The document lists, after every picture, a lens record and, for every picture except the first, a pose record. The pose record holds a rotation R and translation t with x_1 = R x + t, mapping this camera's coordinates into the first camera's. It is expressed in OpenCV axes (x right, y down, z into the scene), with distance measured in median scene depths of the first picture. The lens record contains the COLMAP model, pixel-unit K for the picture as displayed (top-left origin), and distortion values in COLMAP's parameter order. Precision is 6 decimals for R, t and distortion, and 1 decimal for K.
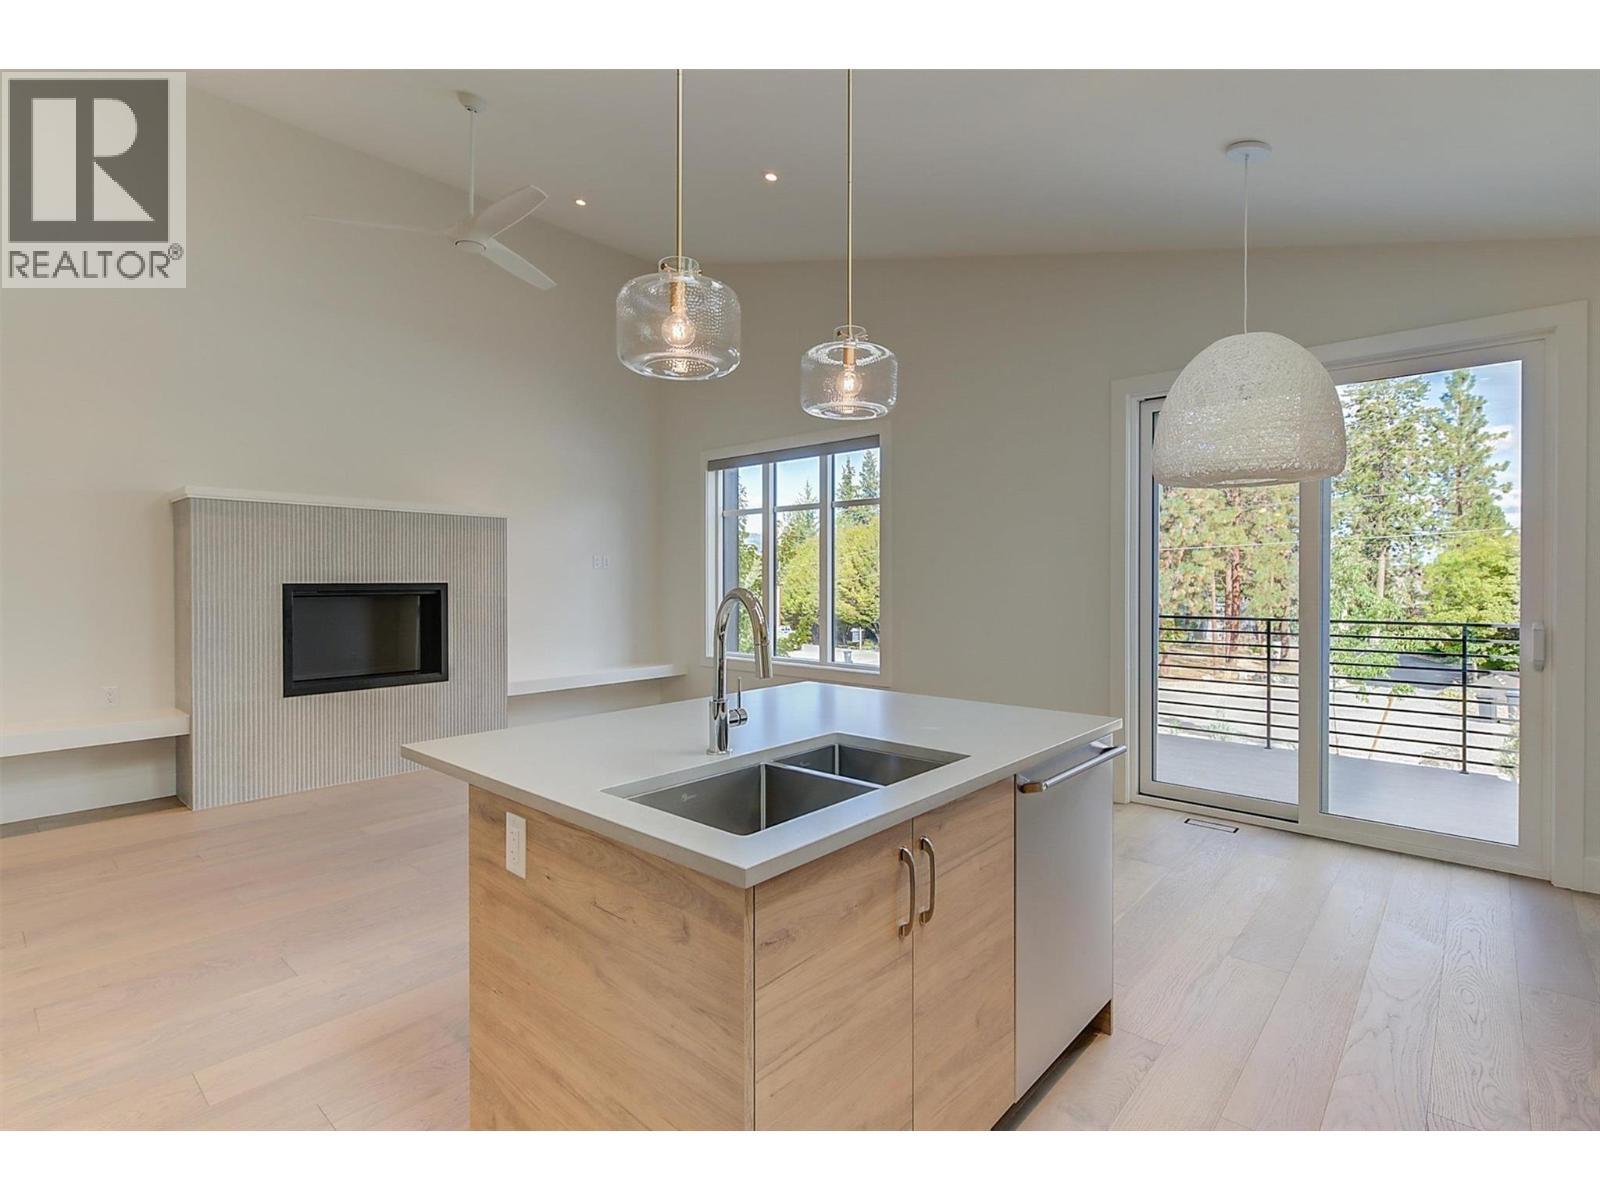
lens RADIAL K [[752.4, 0, 807.6], [0, 752.4, 603.0], [0, 0, 1]] dist [0.002011, 0.000750]
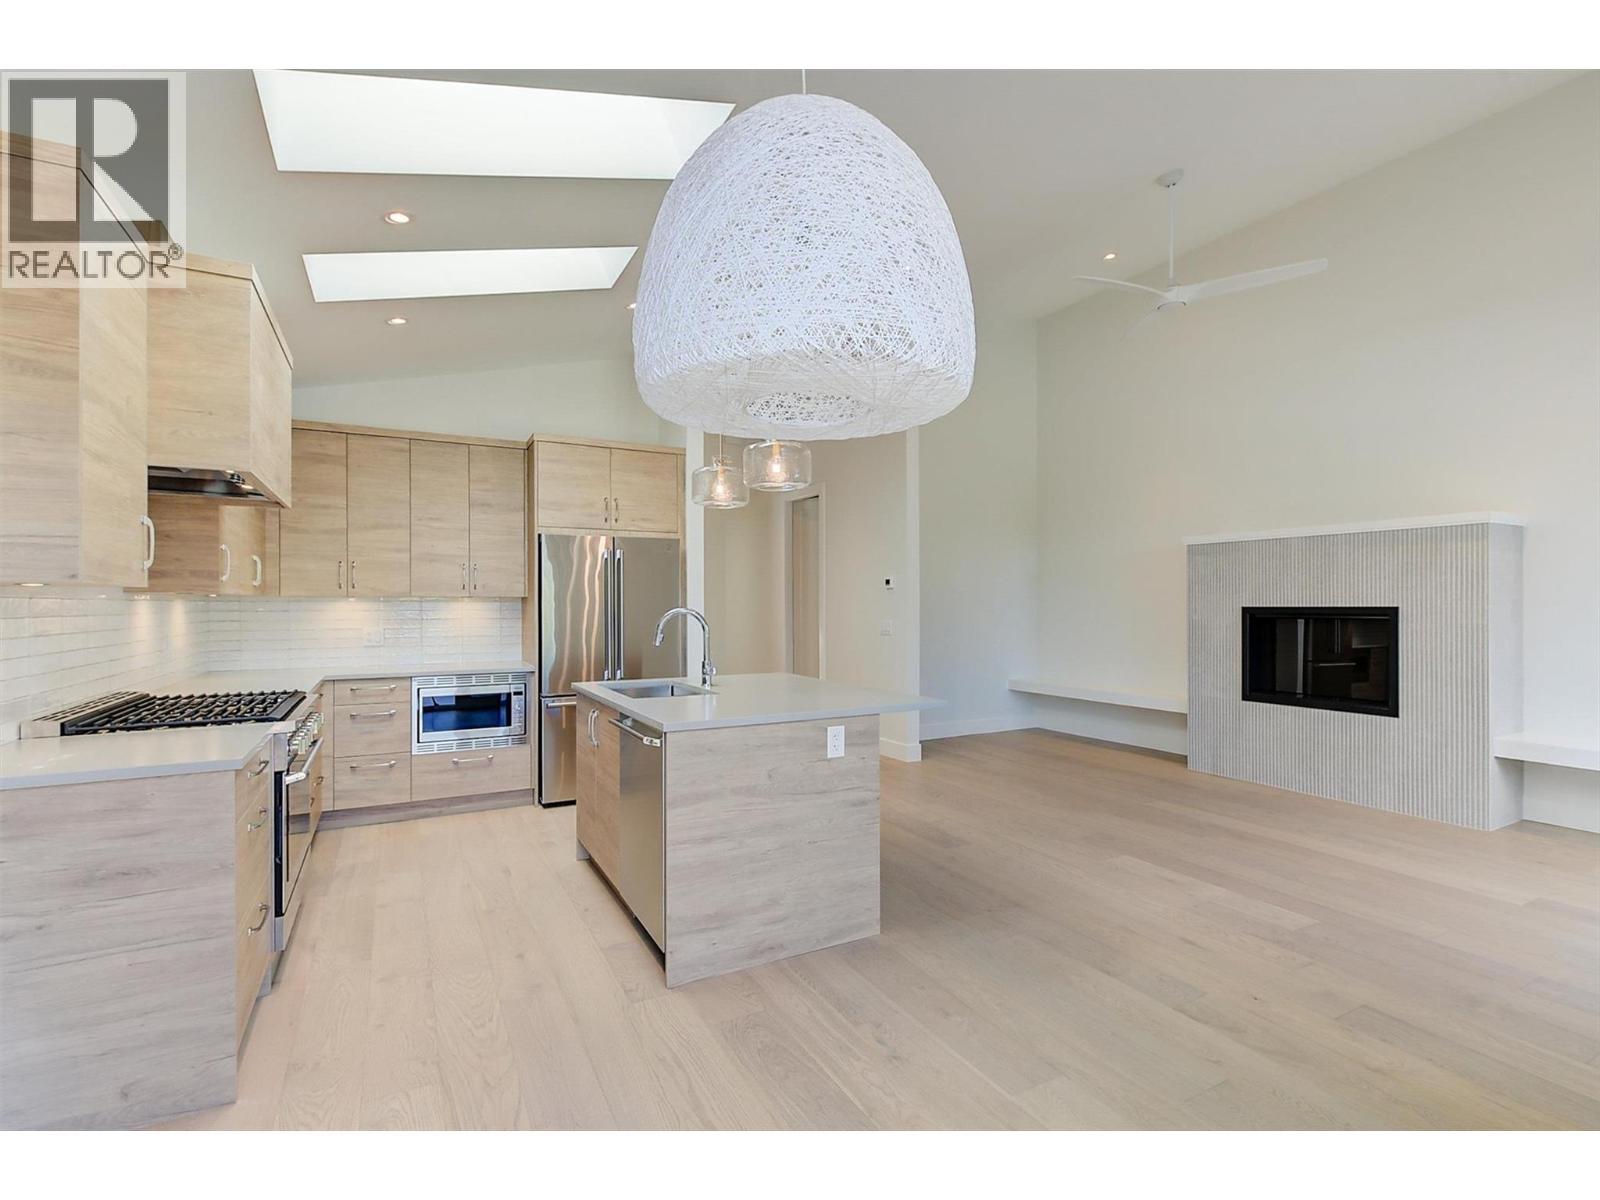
lens RADIAL K [[752.4, 0, 807.6], [0, 752.4, 603.0], [0, 0, 1]] dist [0.002011, 0.000750]
pose [[-0.348270, 0.006892, -0.937369, 0.638891], [-0.012552, 0.999849, 0.012015, -0.035347], [0.937310, 0.015951, -0.348131, 0.704688]]
